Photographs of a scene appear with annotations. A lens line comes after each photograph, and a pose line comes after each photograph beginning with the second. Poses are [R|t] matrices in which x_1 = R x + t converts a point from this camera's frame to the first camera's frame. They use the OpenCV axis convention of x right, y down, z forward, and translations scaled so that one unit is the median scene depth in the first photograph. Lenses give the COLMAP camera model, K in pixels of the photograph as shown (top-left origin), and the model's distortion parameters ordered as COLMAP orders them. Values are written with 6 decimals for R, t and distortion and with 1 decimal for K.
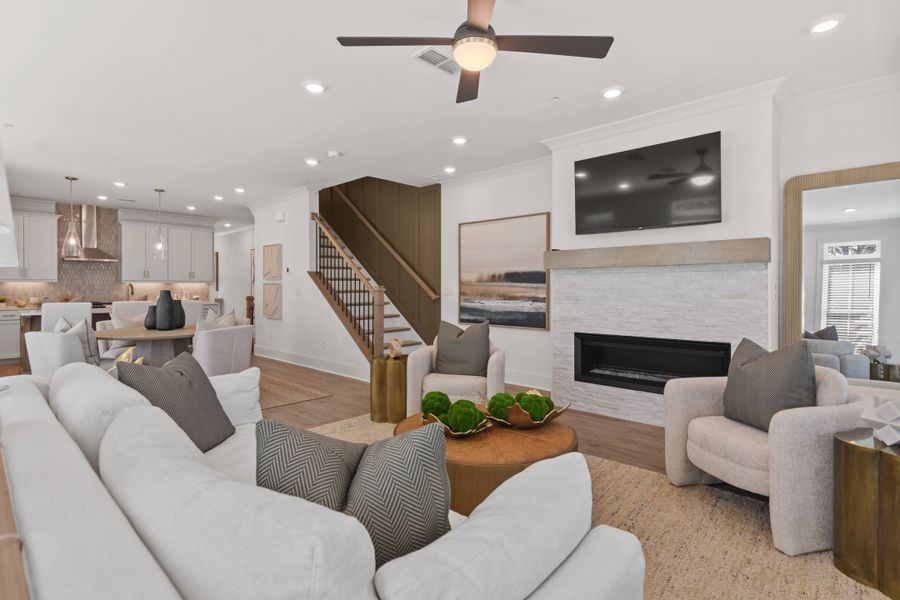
lens RADIAL K [[438.0, 0, 447.0], [0, 438.0, 292.6], [0, 0, 1]] dist [-0.001920, 0.002562]
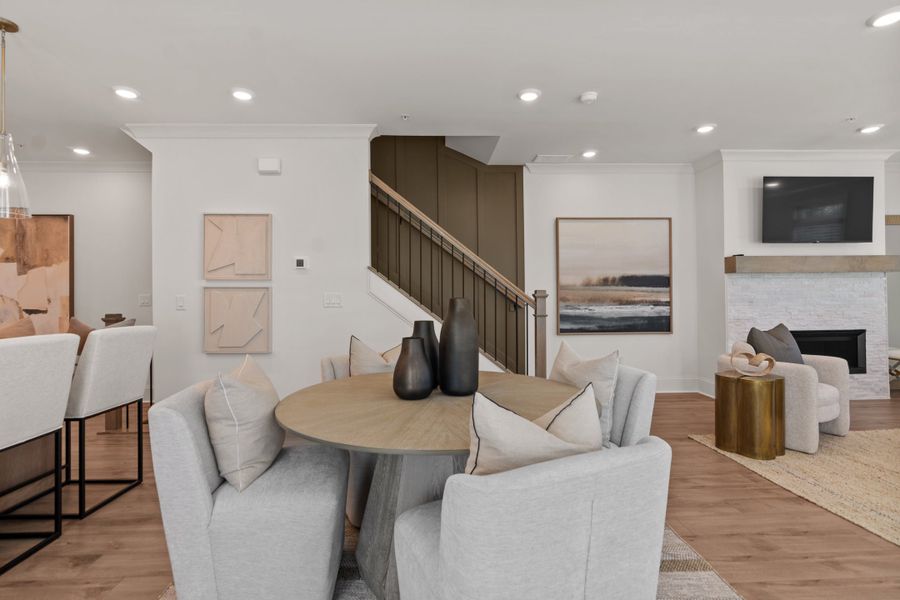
lens RADIAL K [[438.0, 0, 453.9], [0, 438.0, 291.4], [0, 0, 1]] dist [-0.001920, 0.002562]
pose [[0.704788, -0.000723, 0.709418, -0.761725], [0.017456, 0.999714, -0.016323, -0.003279], [-0.709203, 0.023887, 0.704599, 0.570273]]
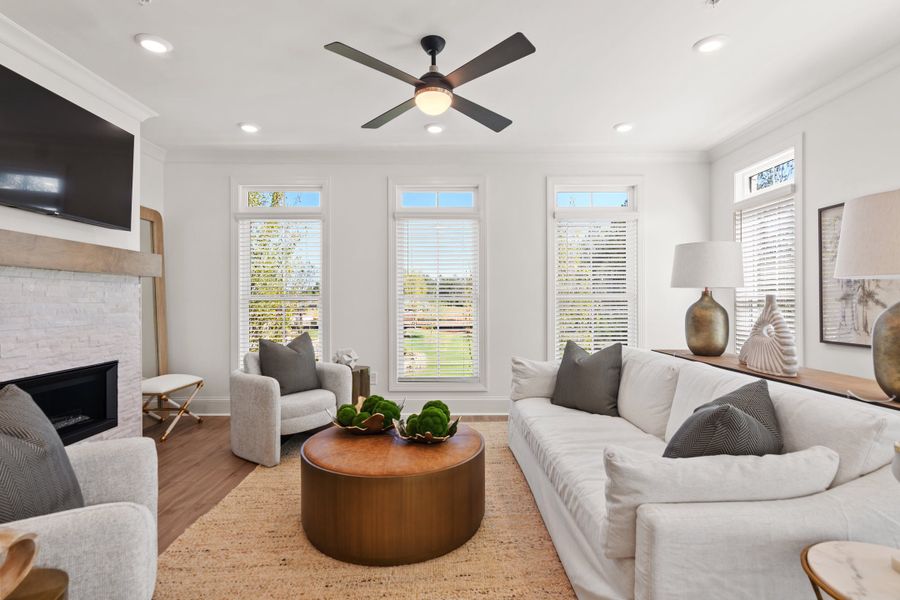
lens RADIAL K [[438.0, 0, 450.0], [0, 438.0, 301.4], [0, 0, 1]] dist [-0.001920, 0.002562]
pose [[-0.677669, 0.000947, 0.735367, -0.310893], [0.011646, 0.999888, 0.009445, -0.006383], [-0.735275, 0.014964, -0.677604, 0.670645]]
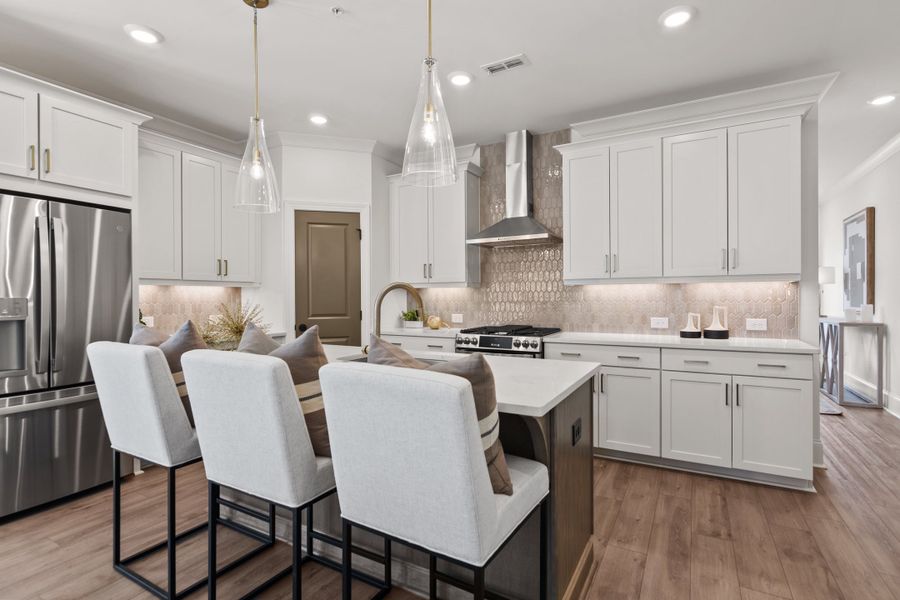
lens RADIAL K [[438.0, 0, 449.0], [0, 438.0, 297.8], [0, 0, 1]] dist [-0.001920, 0.002562]
pose [[0.243500, -0.001889, -0.969899, -0.489359], [-0.006863, 0.999970, -0.003670, -0.010908], [0.969877, 0.007550, 0.243479, 1.126025]]
